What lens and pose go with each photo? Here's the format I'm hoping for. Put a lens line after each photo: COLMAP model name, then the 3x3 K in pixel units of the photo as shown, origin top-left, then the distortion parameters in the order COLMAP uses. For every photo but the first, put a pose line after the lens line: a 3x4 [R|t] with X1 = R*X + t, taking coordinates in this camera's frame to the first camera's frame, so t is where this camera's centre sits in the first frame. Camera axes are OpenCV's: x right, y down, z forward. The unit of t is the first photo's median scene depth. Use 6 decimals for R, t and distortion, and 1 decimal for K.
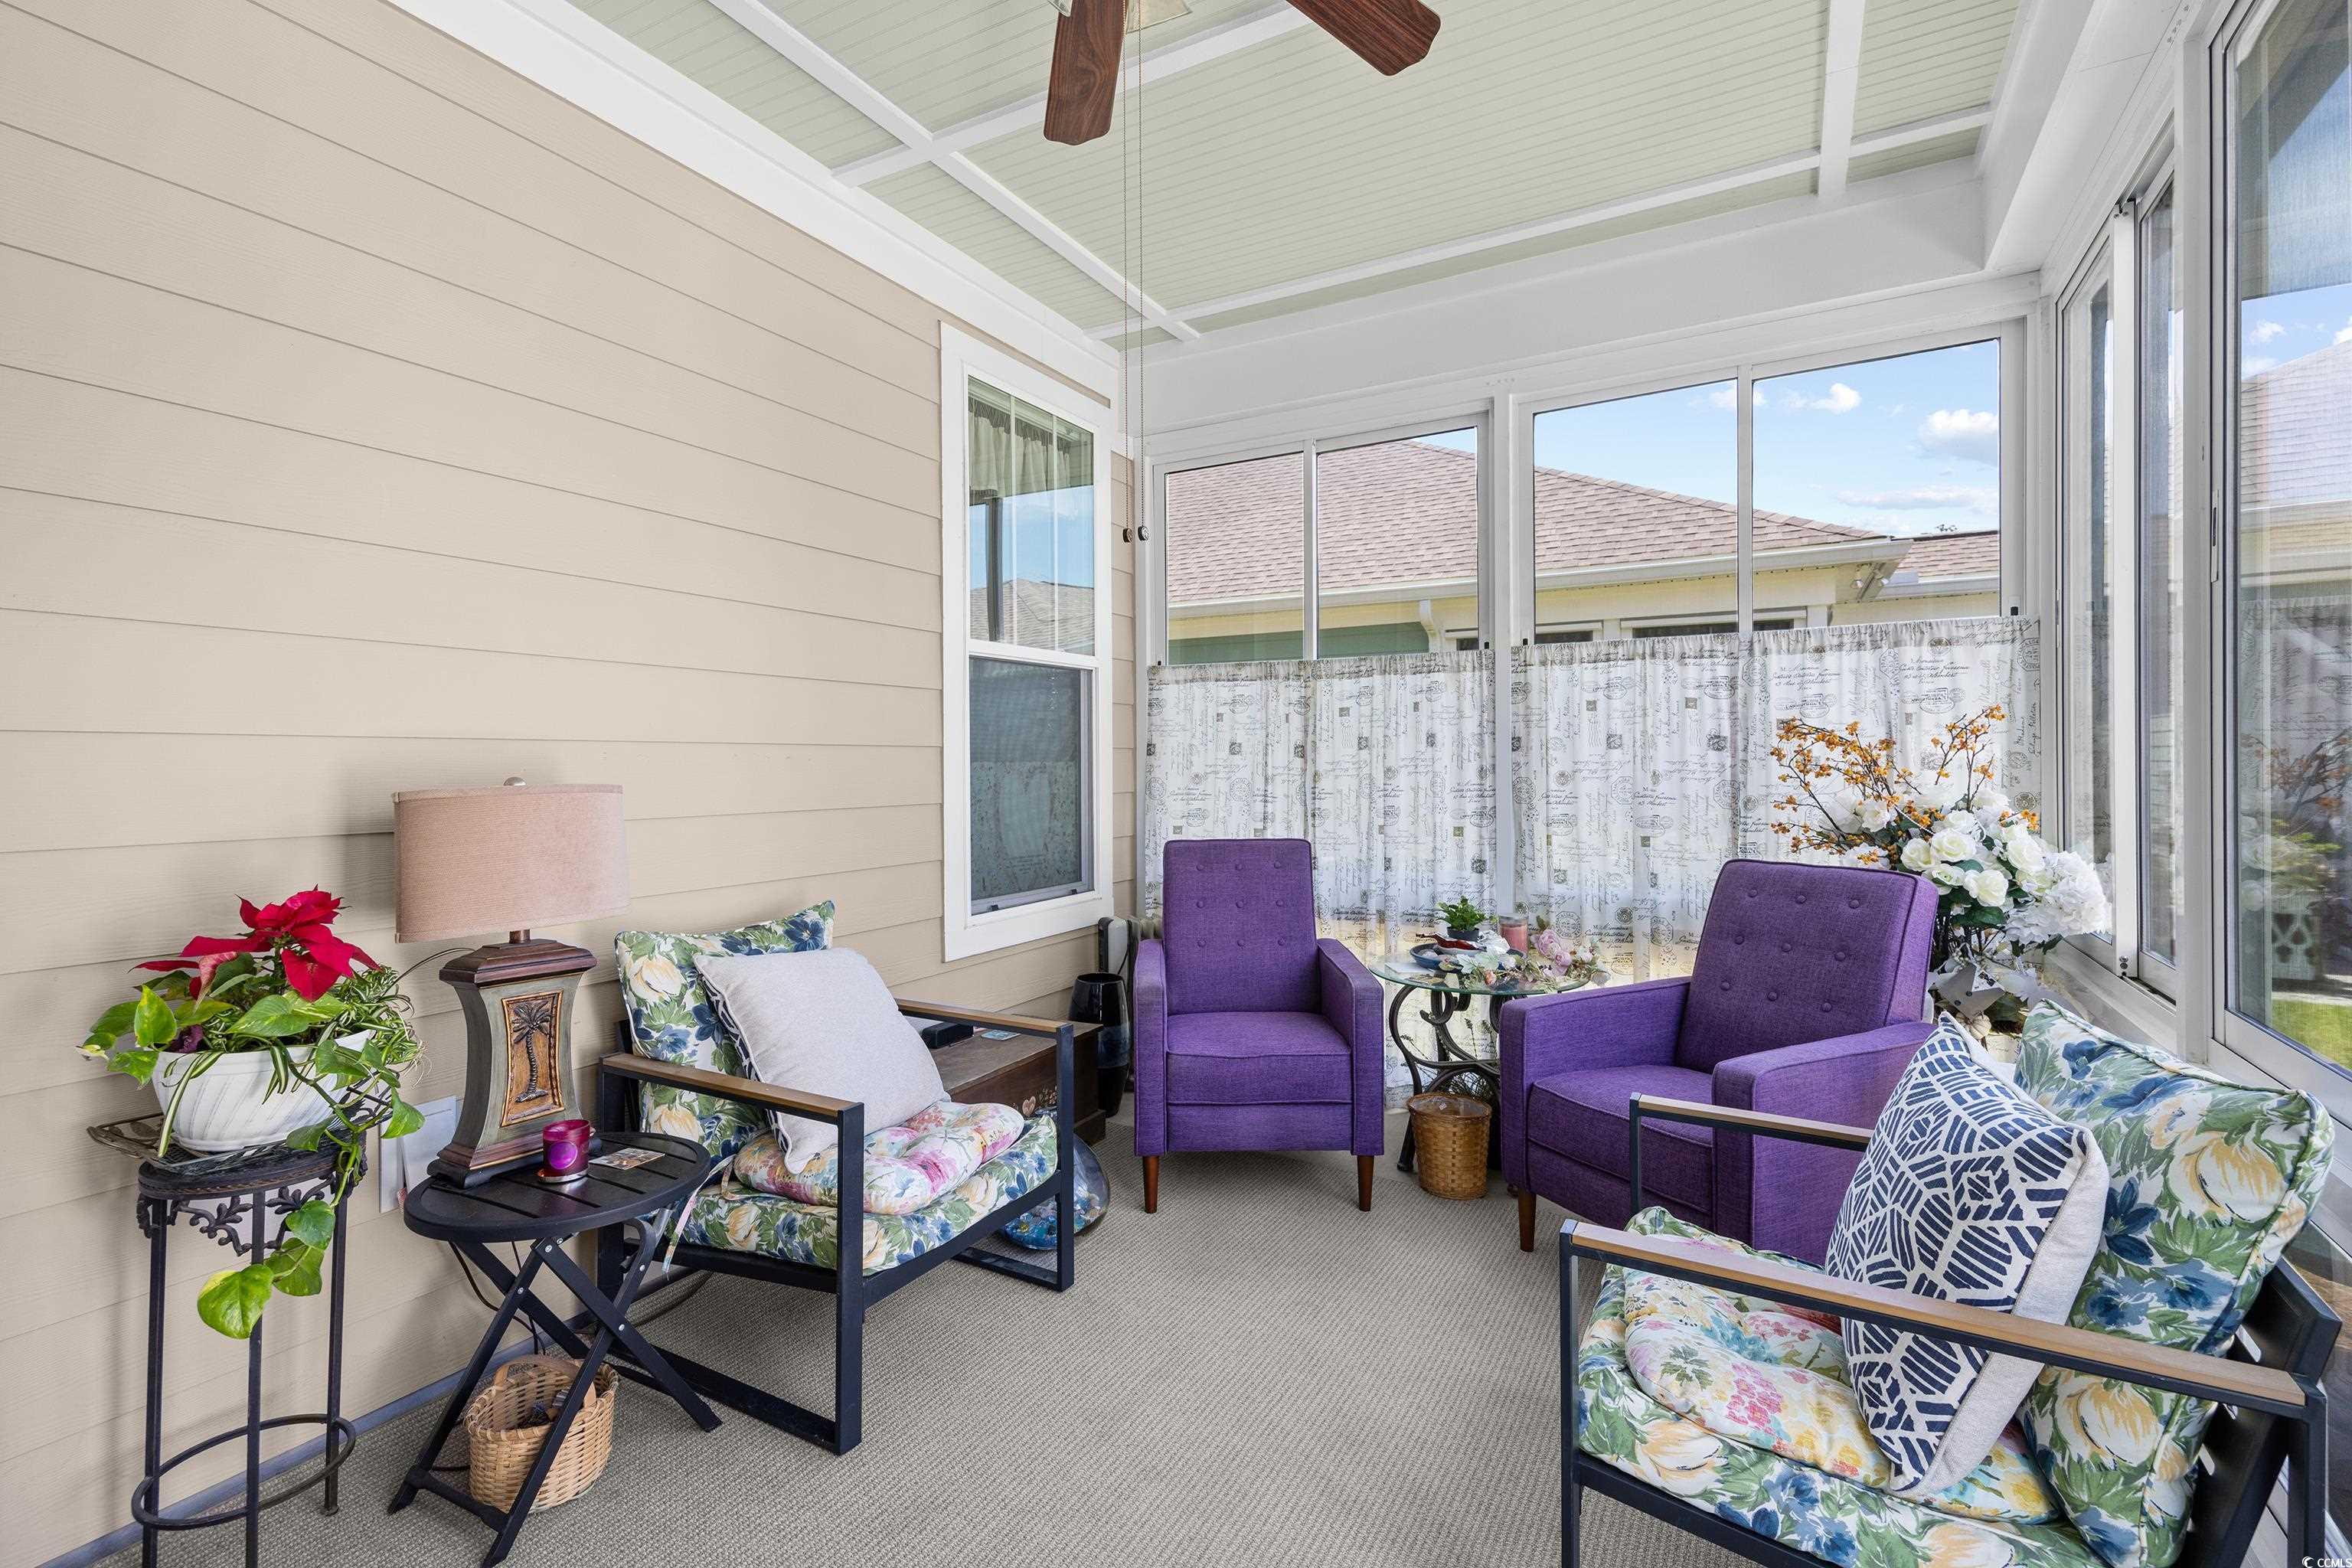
lens RADIAL K [[1109.2, 0, 1165.5], [0, 1109.2, 765.4], [0, 0, 1]] dist [0.024105, -0.012027]
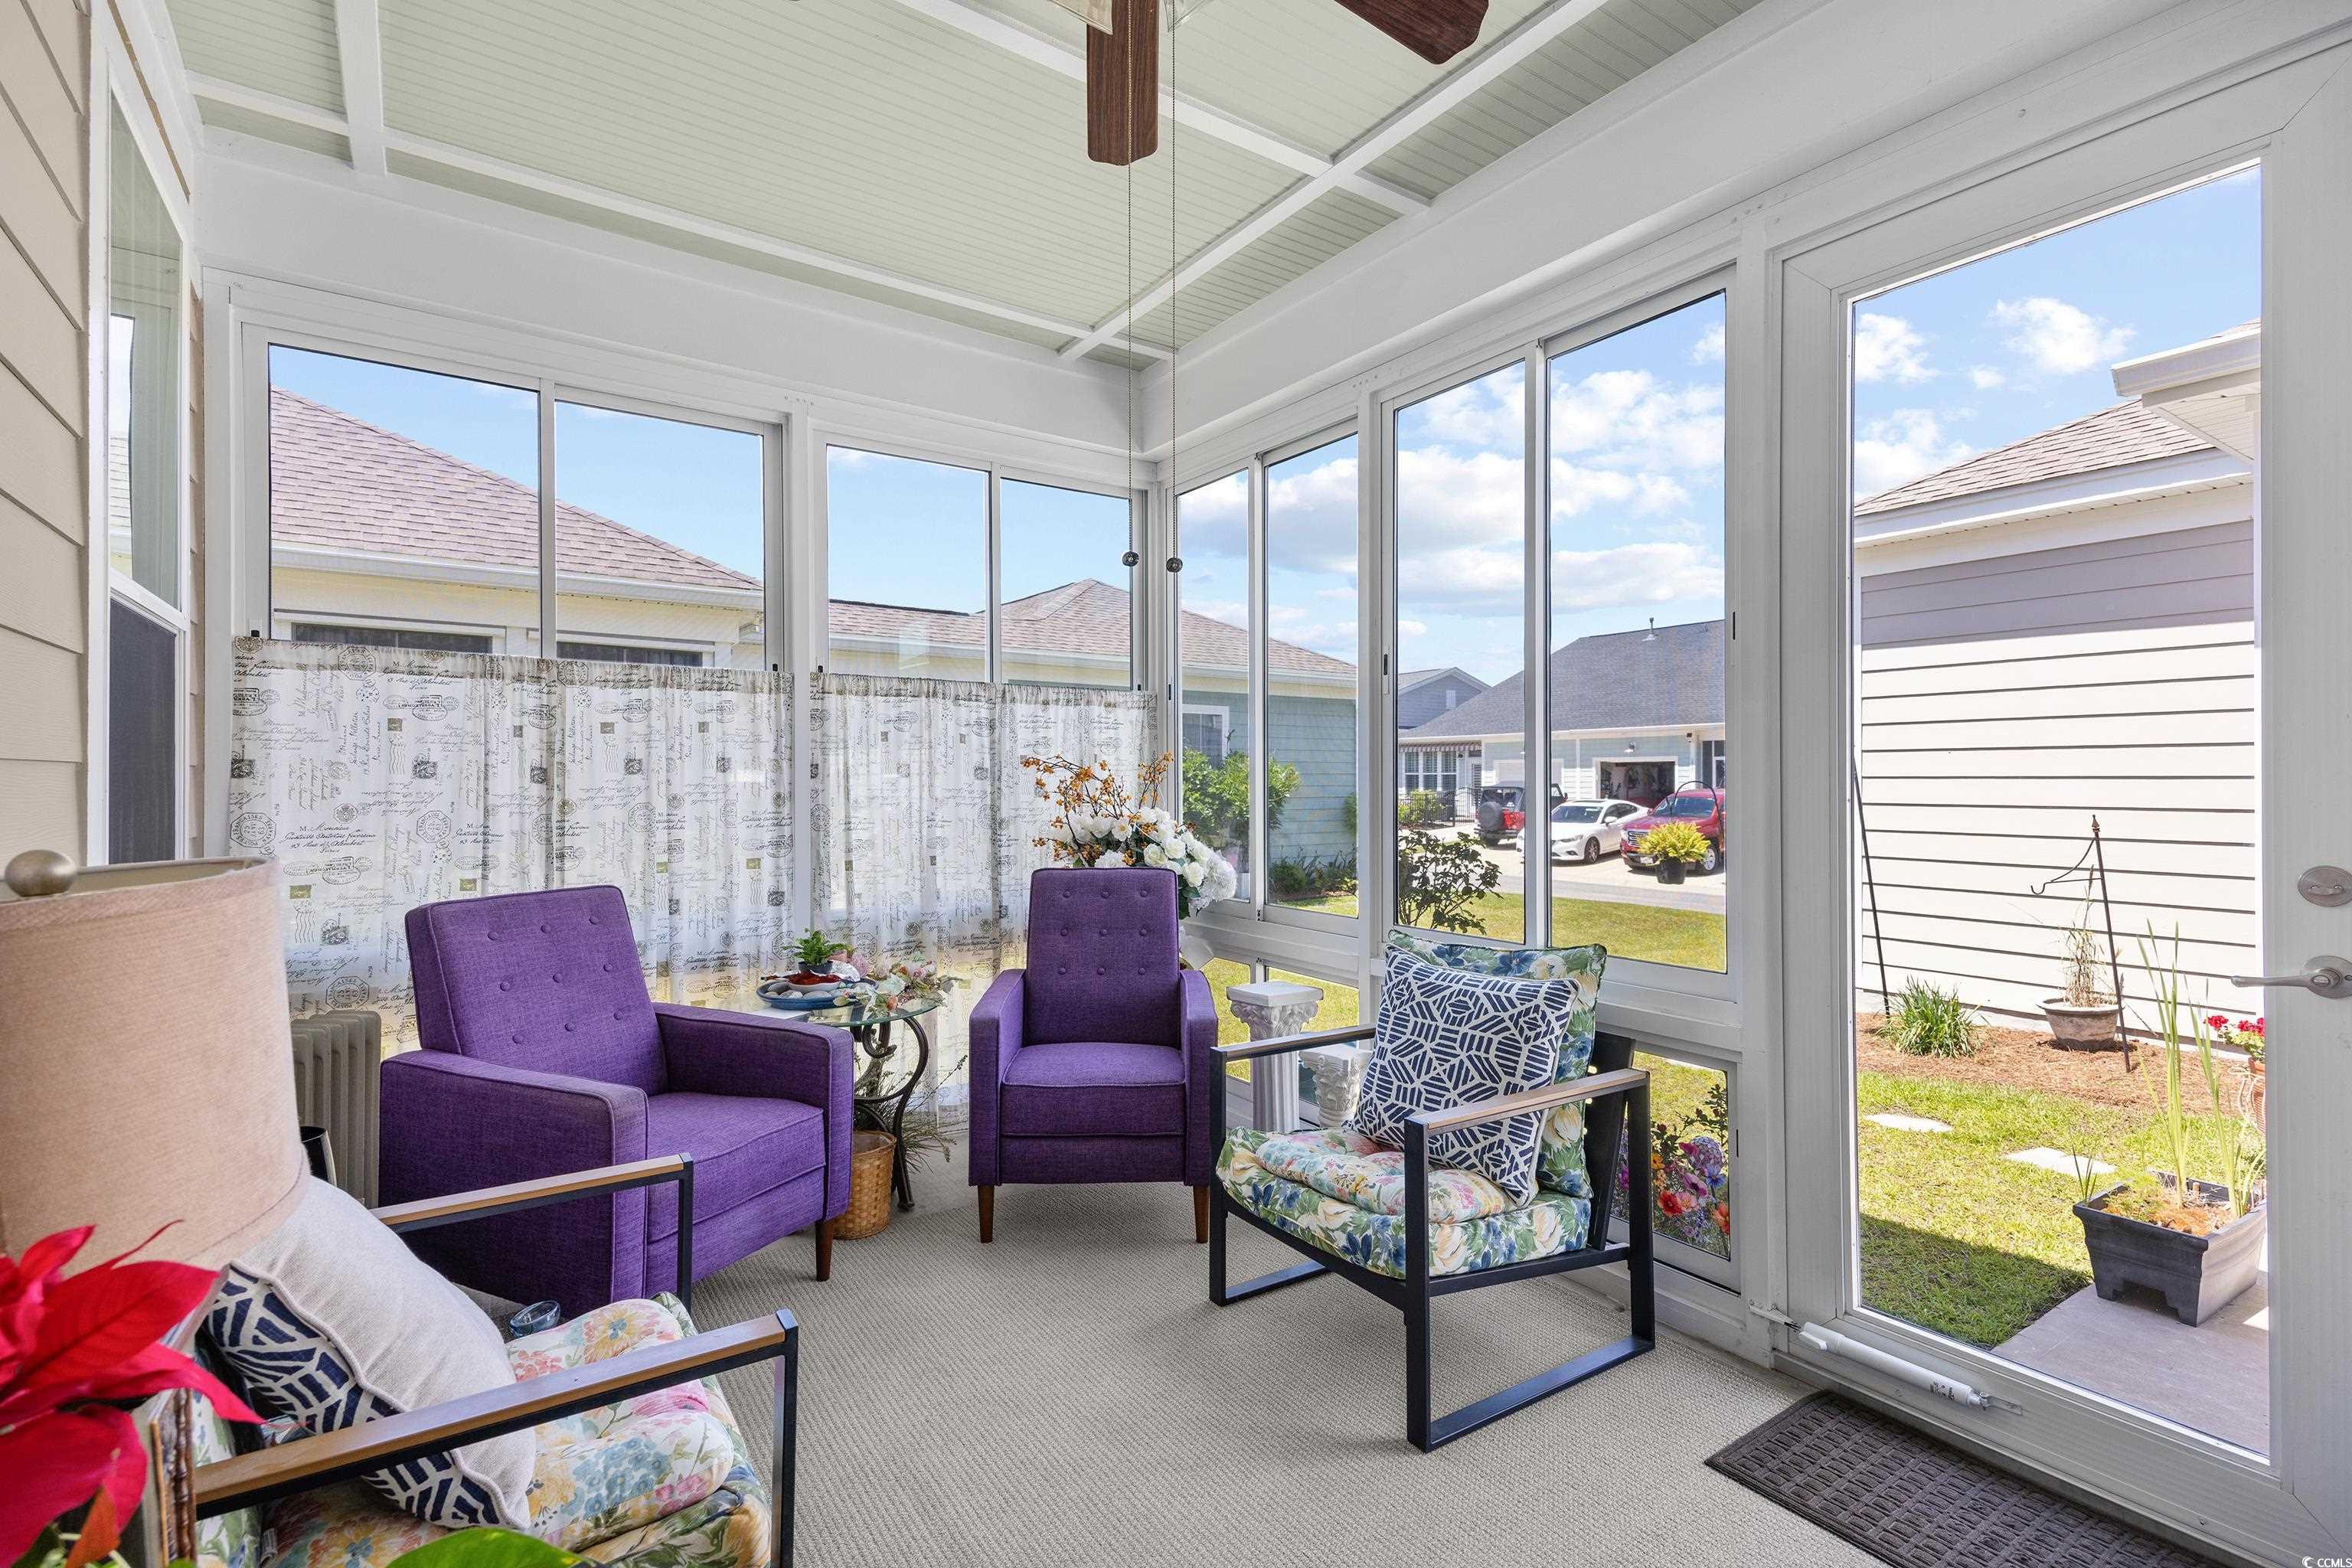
lens RADIAL K [[1109.2, 0, 1180.0], [0, 1109.2, 772.2], [0, 0, 1]] dist [0.024105, -0.012027]
pose [[0.406172, 0.013696, 0.913694, -0.453453], [-0.001822, 0.999898, -0.014178, -0.004717], [-0.913795, 0.004094, 0.406156, 0.296169]]
